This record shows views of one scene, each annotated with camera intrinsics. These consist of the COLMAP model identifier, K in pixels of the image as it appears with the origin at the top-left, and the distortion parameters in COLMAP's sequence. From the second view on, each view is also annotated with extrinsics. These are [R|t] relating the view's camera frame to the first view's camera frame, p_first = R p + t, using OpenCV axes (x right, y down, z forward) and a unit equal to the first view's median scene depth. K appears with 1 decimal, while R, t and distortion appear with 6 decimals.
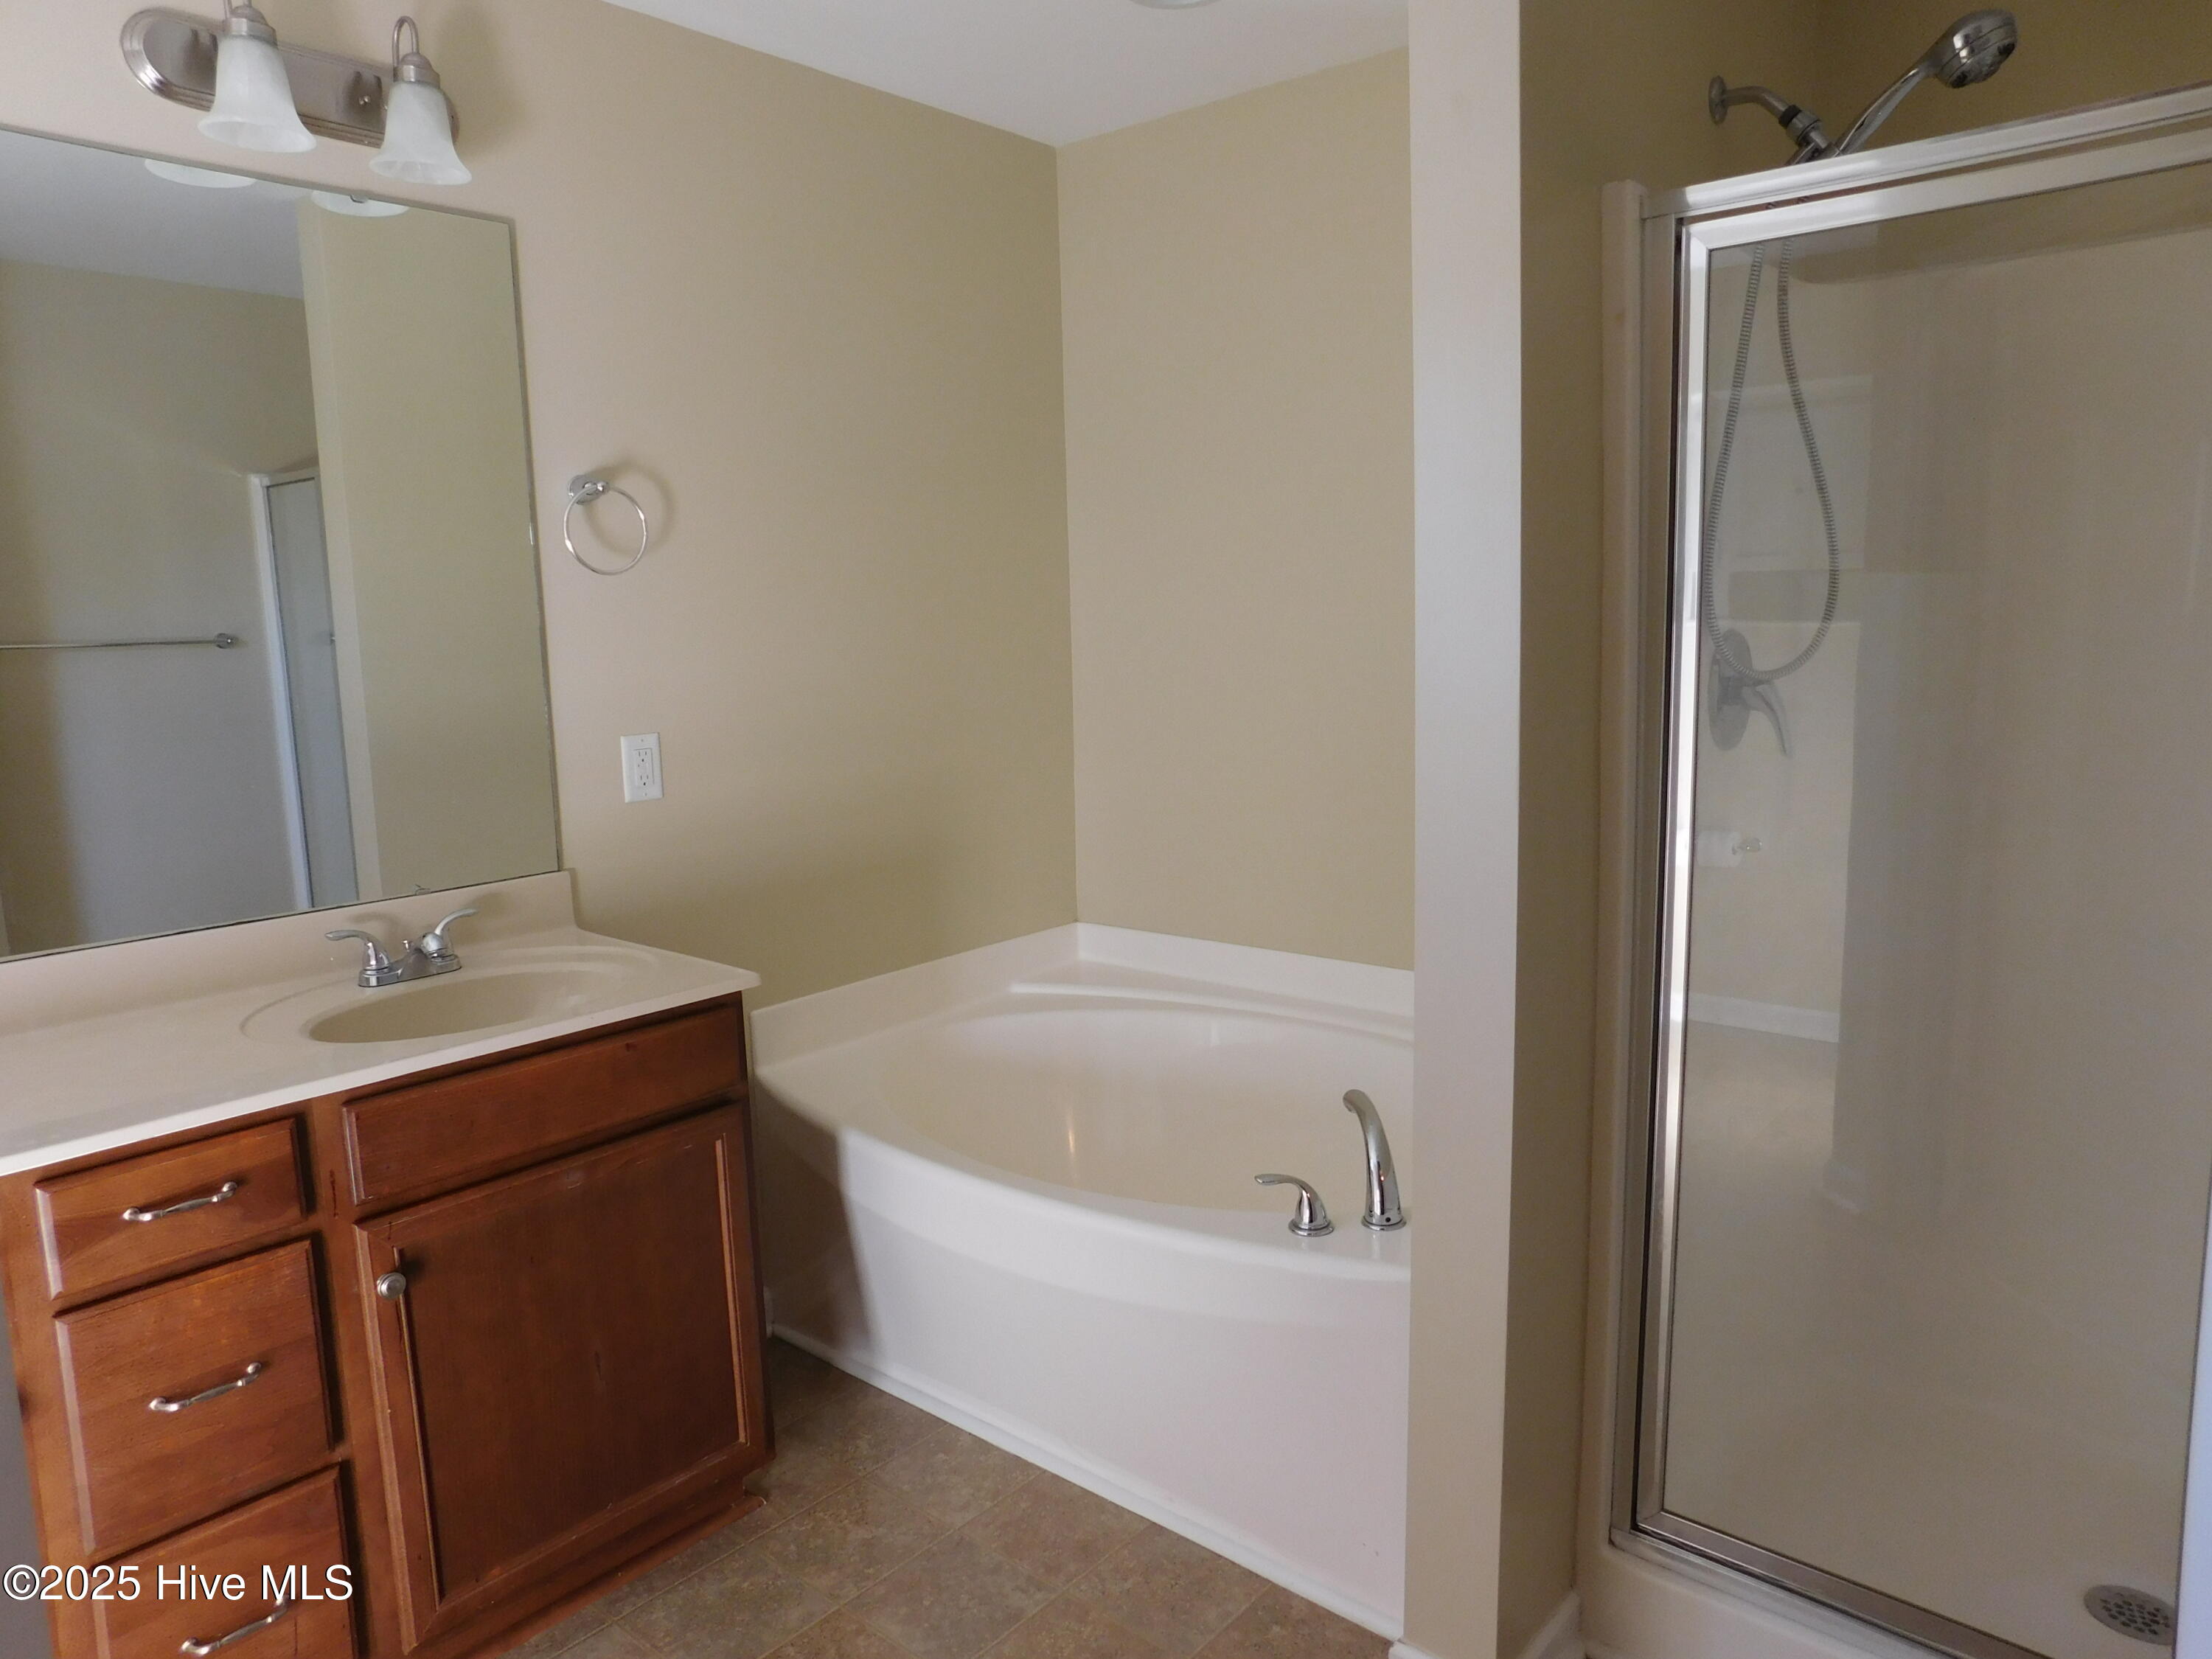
lens RADIAL K [[1450.5, 0, 1105.6], [0, 1450.5, 835.7], [0, 0, 1]] dist [-0.066946, 0.046263]
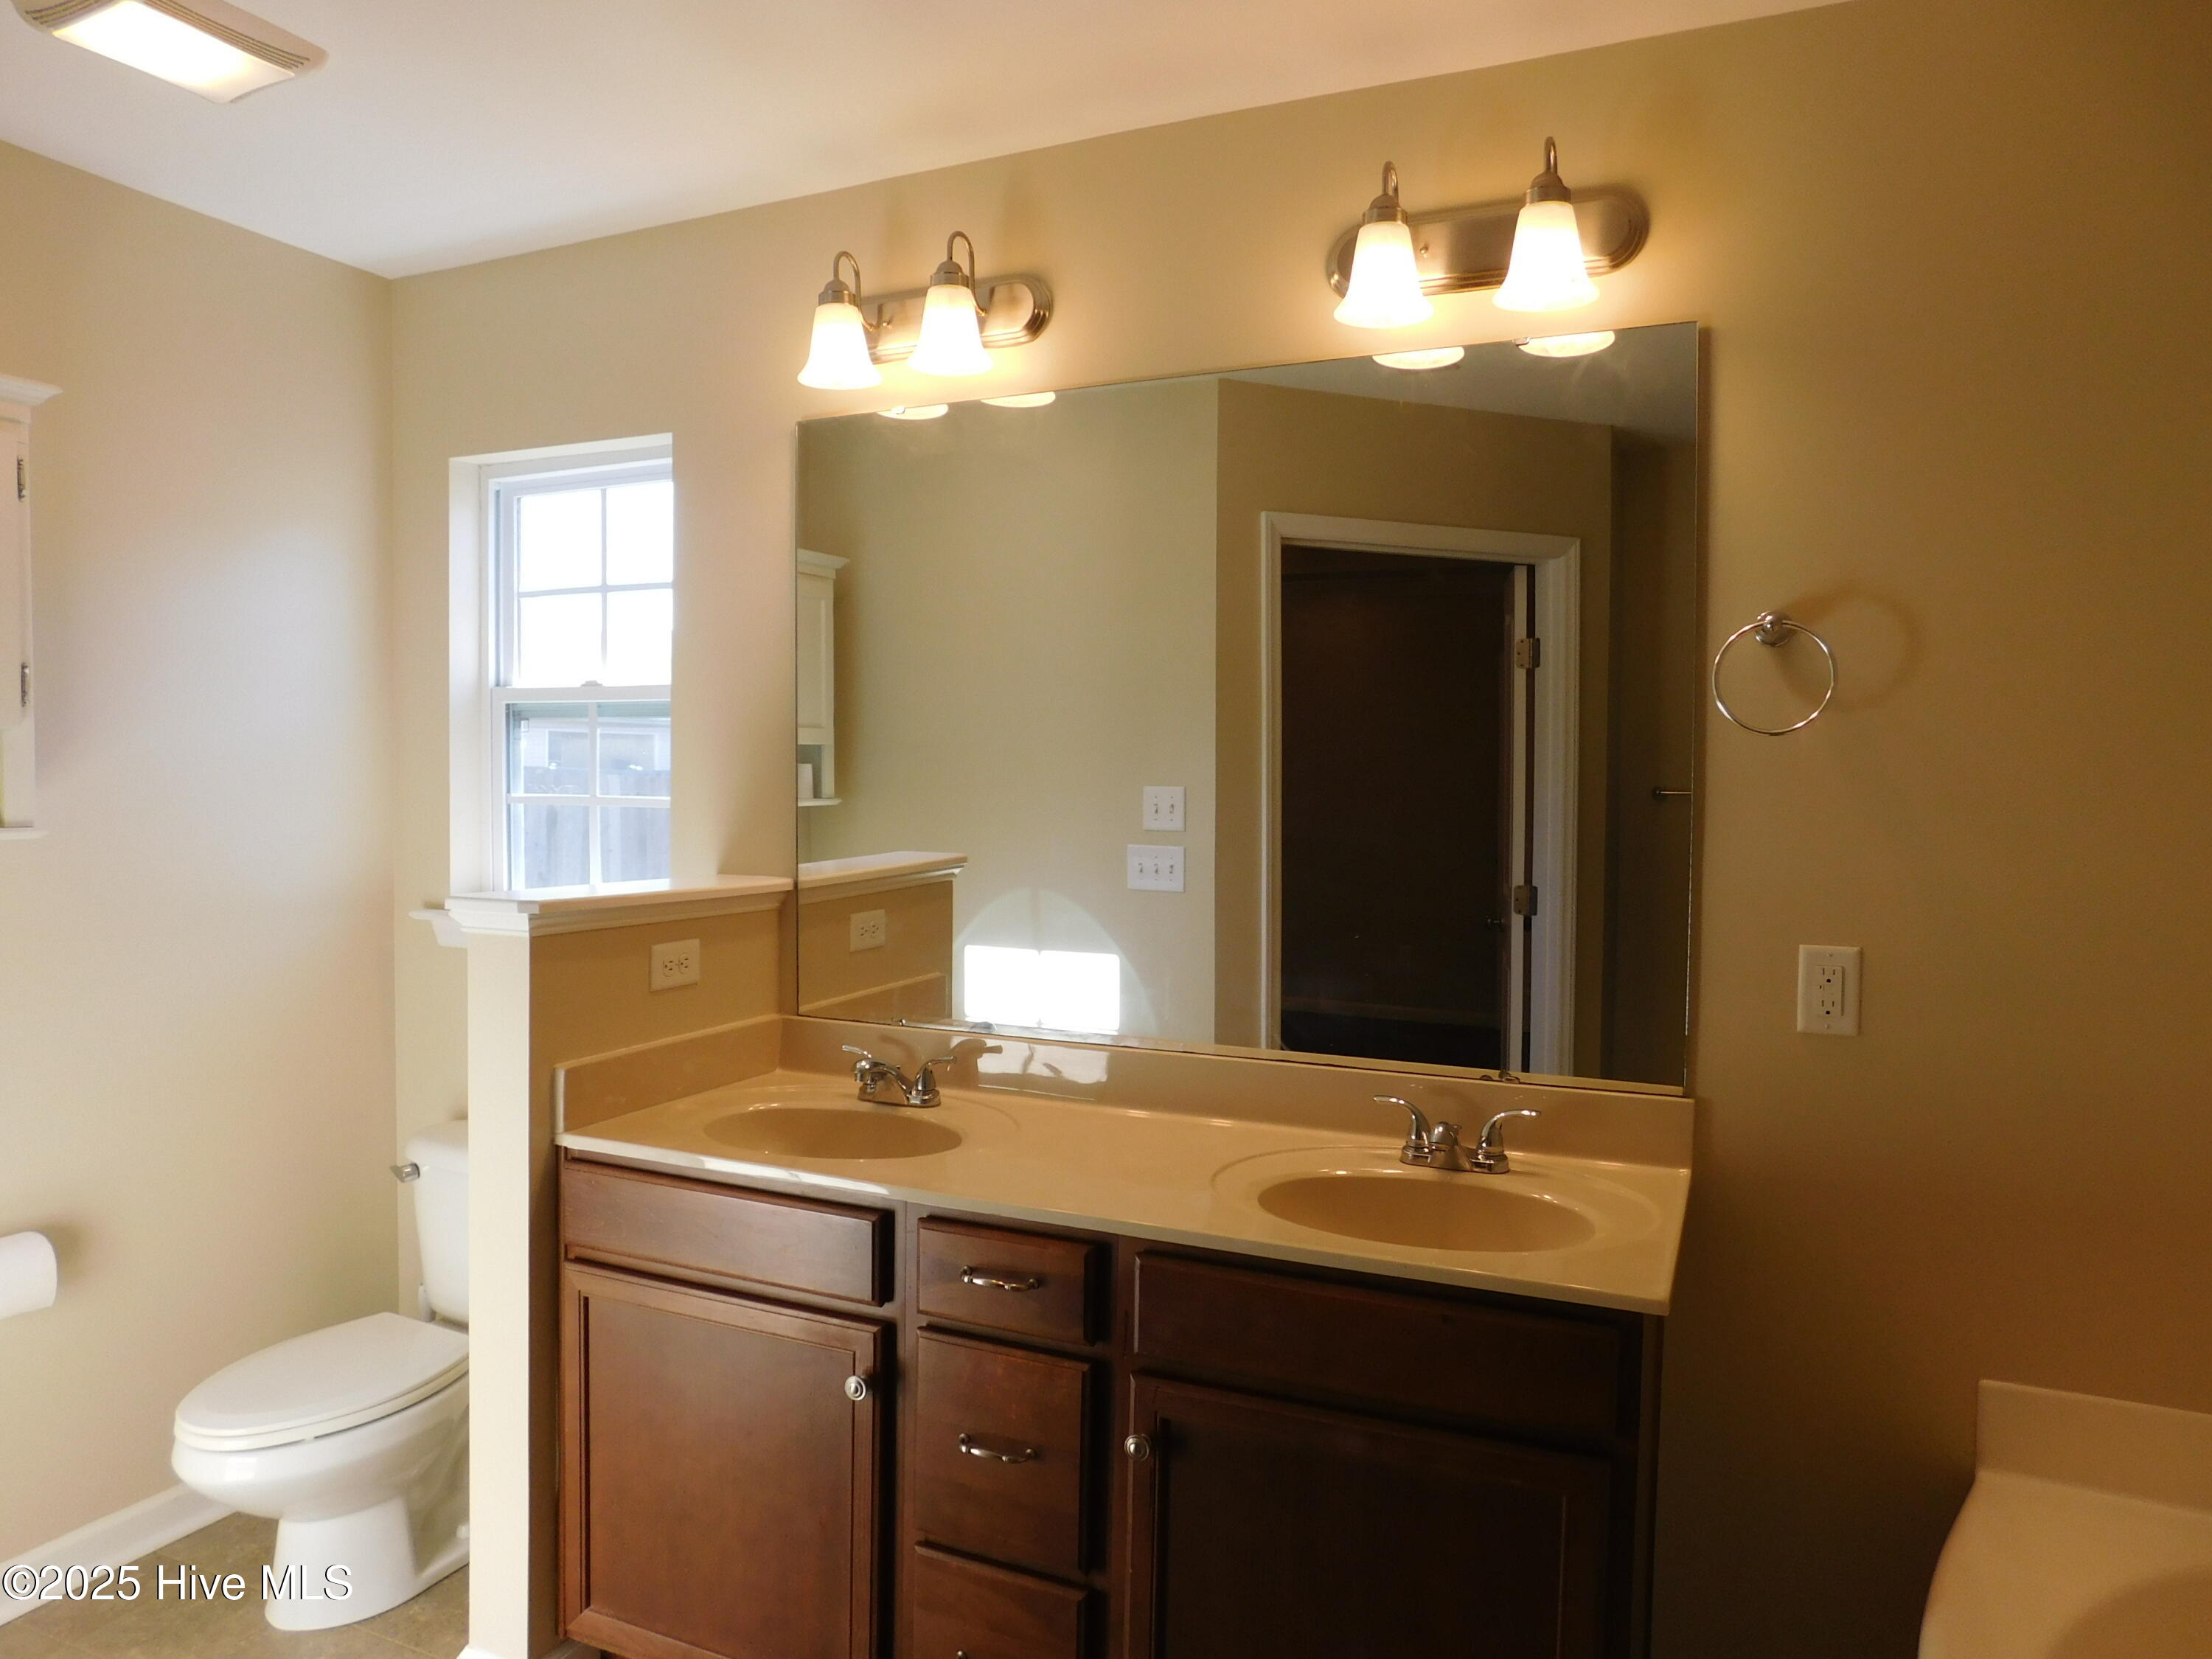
lens RADIAL K [[1450.5, 0, 1105.8], [0, 1450.5, 827.7], [0, 0, 1]] dist [-0.066946, 0.046263]
pose [[0.246881, 0.040989, -0.968179, 0.448088], [-0.155649, 0.987810, 0.002131, -0.110631], [0.956464, 0.150170, 0.250251, 0.665870]]
